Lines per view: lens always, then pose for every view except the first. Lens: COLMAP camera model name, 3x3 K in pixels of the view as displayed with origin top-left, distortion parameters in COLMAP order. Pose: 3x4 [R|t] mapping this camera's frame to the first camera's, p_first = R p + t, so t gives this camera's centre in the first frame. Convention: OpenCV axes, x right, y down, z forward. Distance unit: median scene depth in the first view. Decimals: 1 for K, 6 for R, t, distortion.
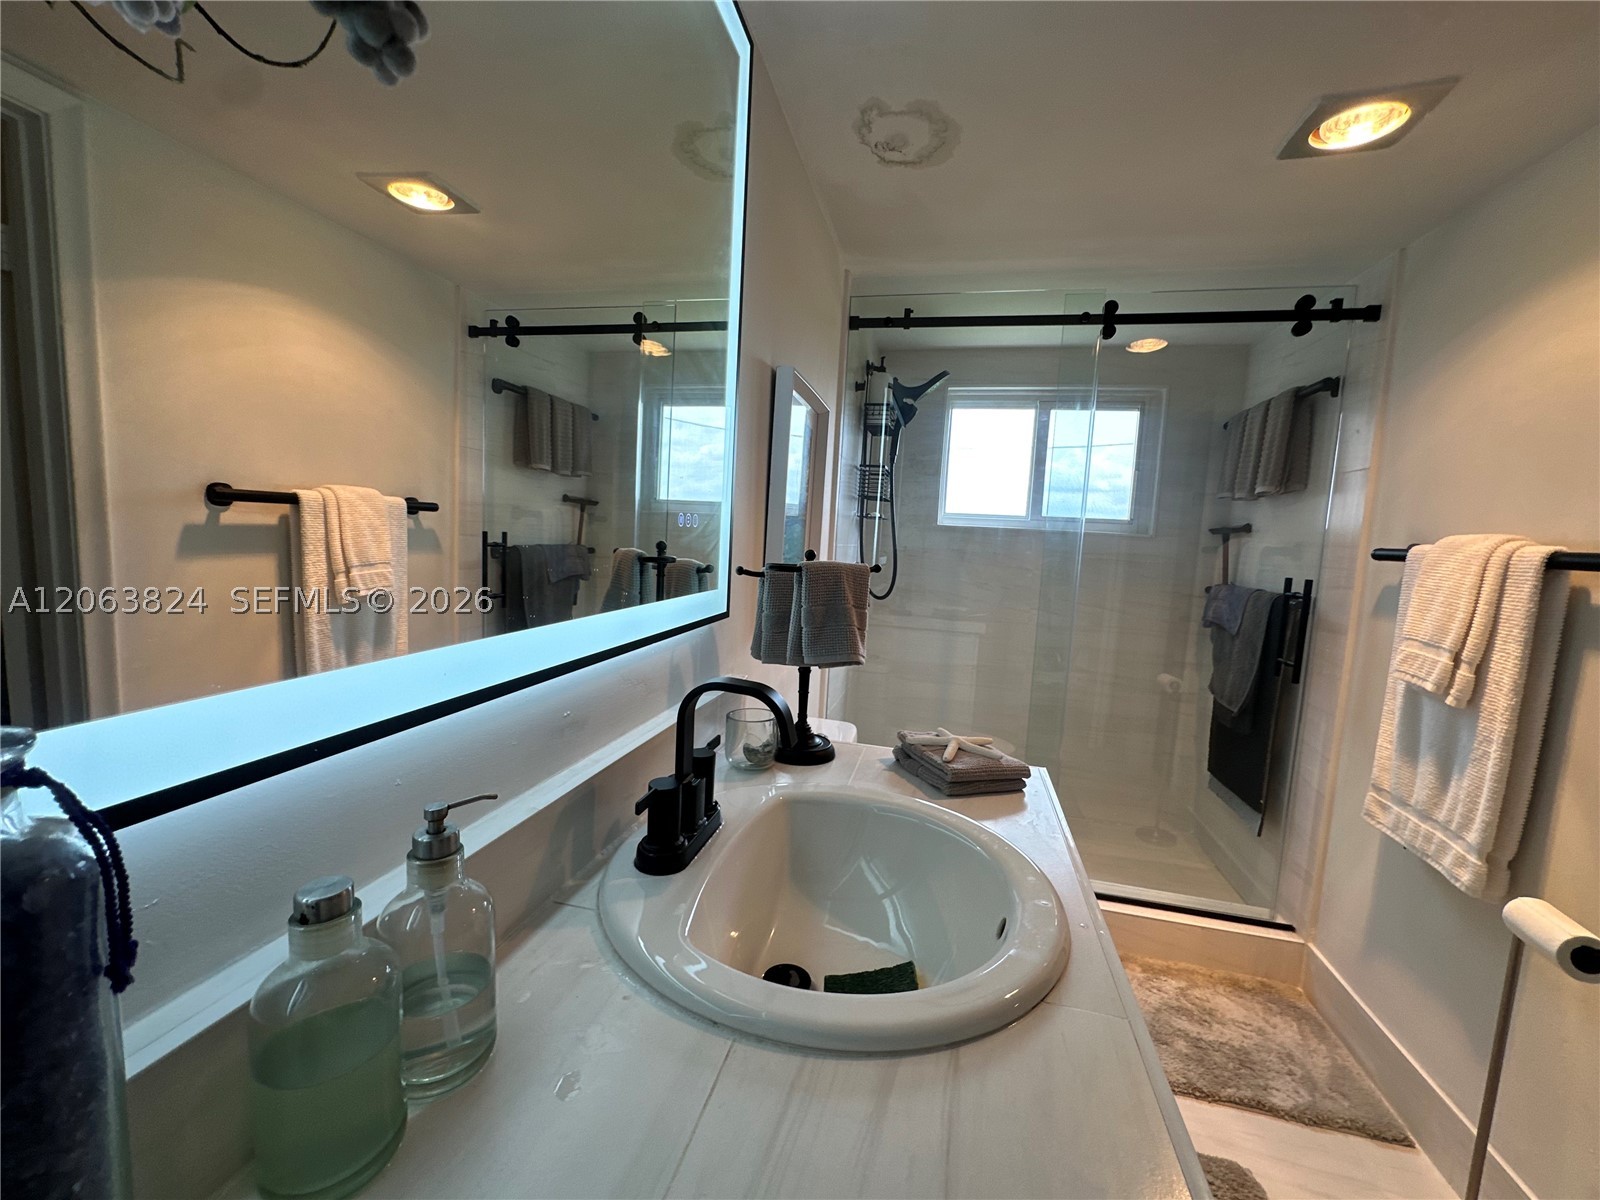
lens RADIAL K [[640.6, 0, 803.1], [0, 640.6, 596.4], [0, 0, 1]] dist [-0.003909, 0.000171]
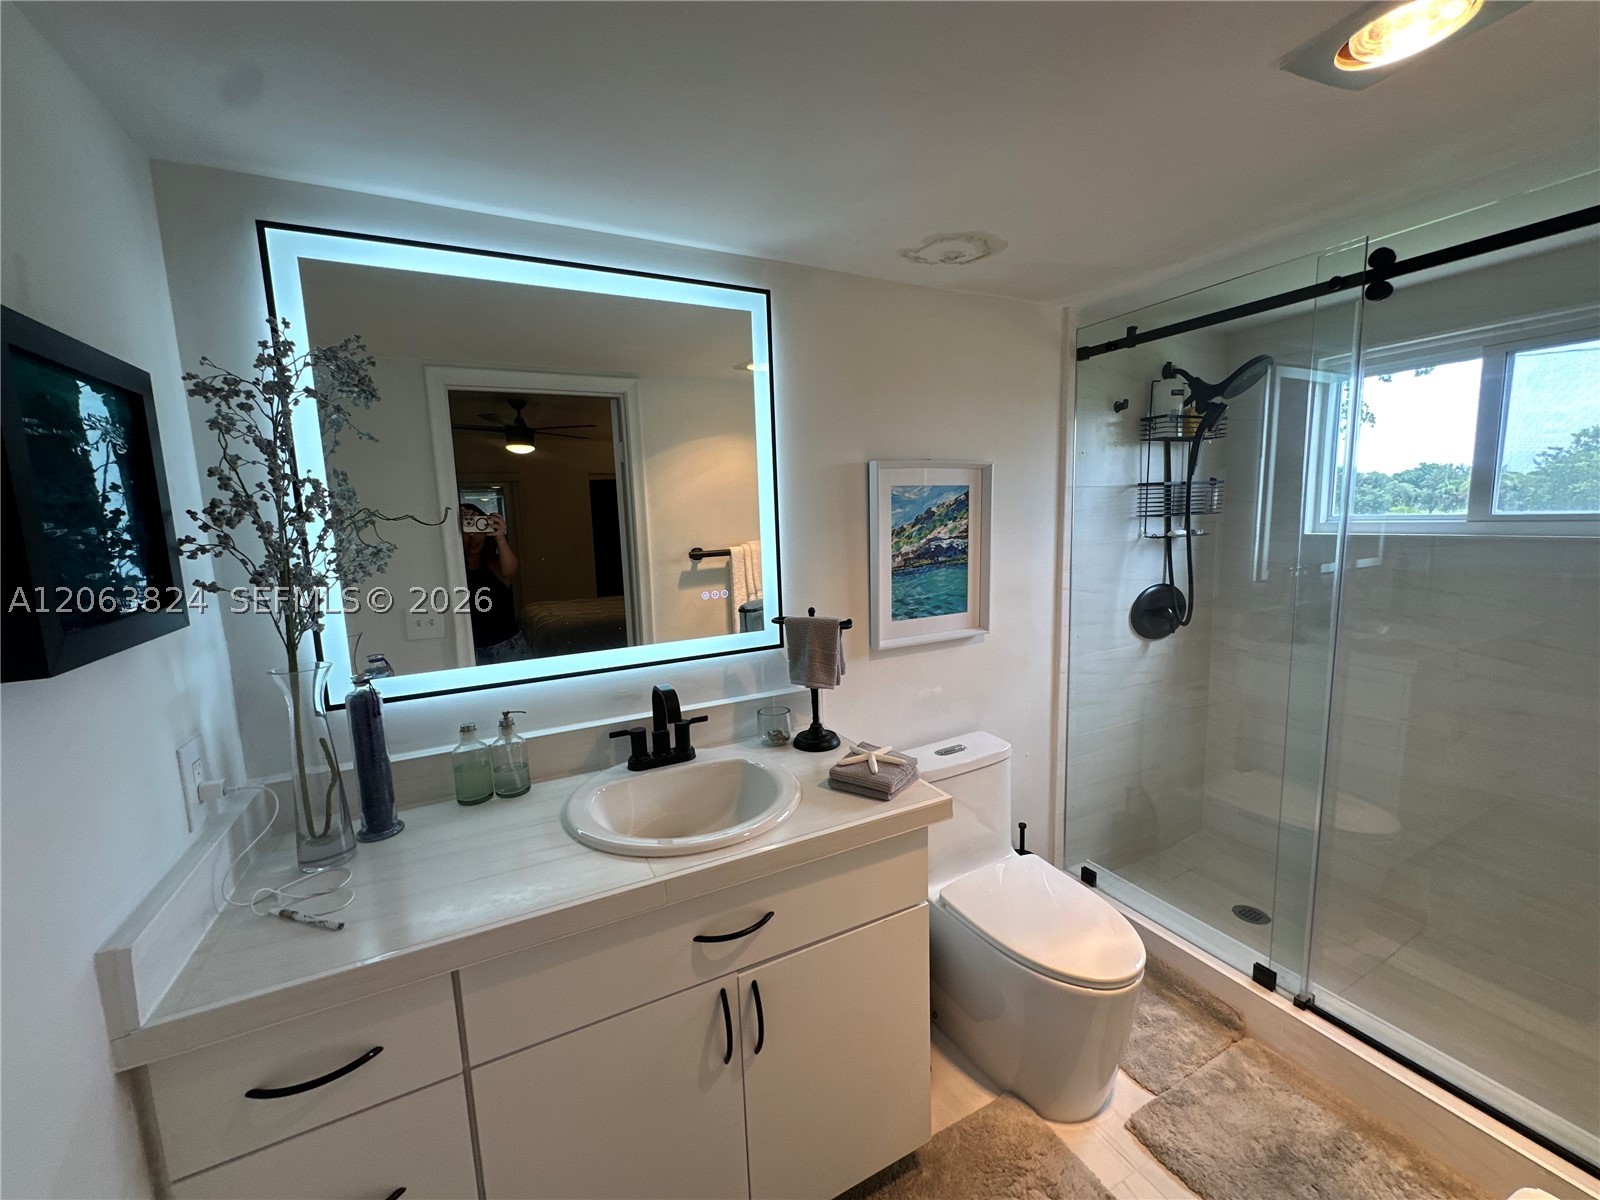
lens RADIAL K [[640.6, 0, 798.0], [0, 640.6, 594.4], [0, 0, 1]] dist [-0.003909, 0.000171]
pose [[0.644171, 0.024195, -0.764498, 0.668919], [-0.009372, 0.999674, 0.023741, -0.082423], [0.764824, -0.008128, 0.644188, 0.012125]]
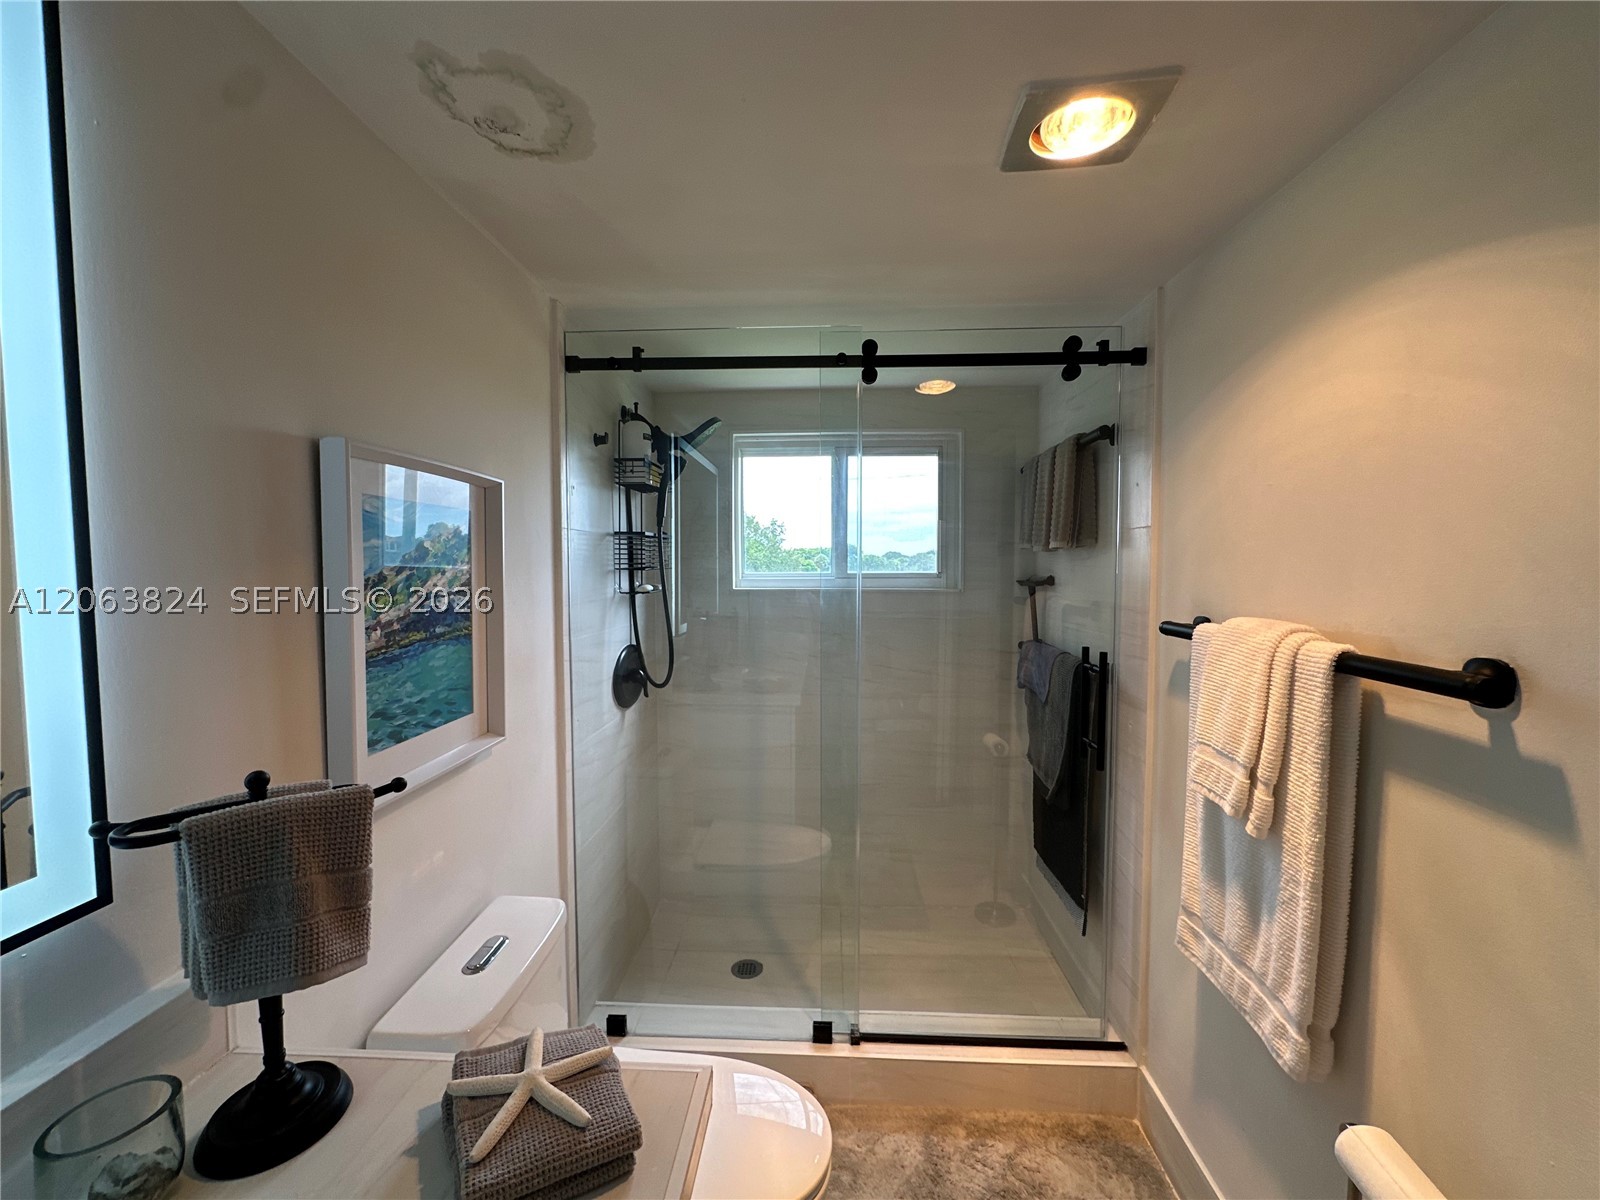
lens RADIAL K [[640.6, 0, 801.9], [0, 640.6, 597.0], [0, 0, 1]] dist [-0.003909, 0.000171]
pose [[0.981446, -0.063022, 0.181088, 0.234245], [0.070724, 0.996832, -0.036383, -0.102894], [-0.178221, 0.048515, 0.982794, 0.207343]]
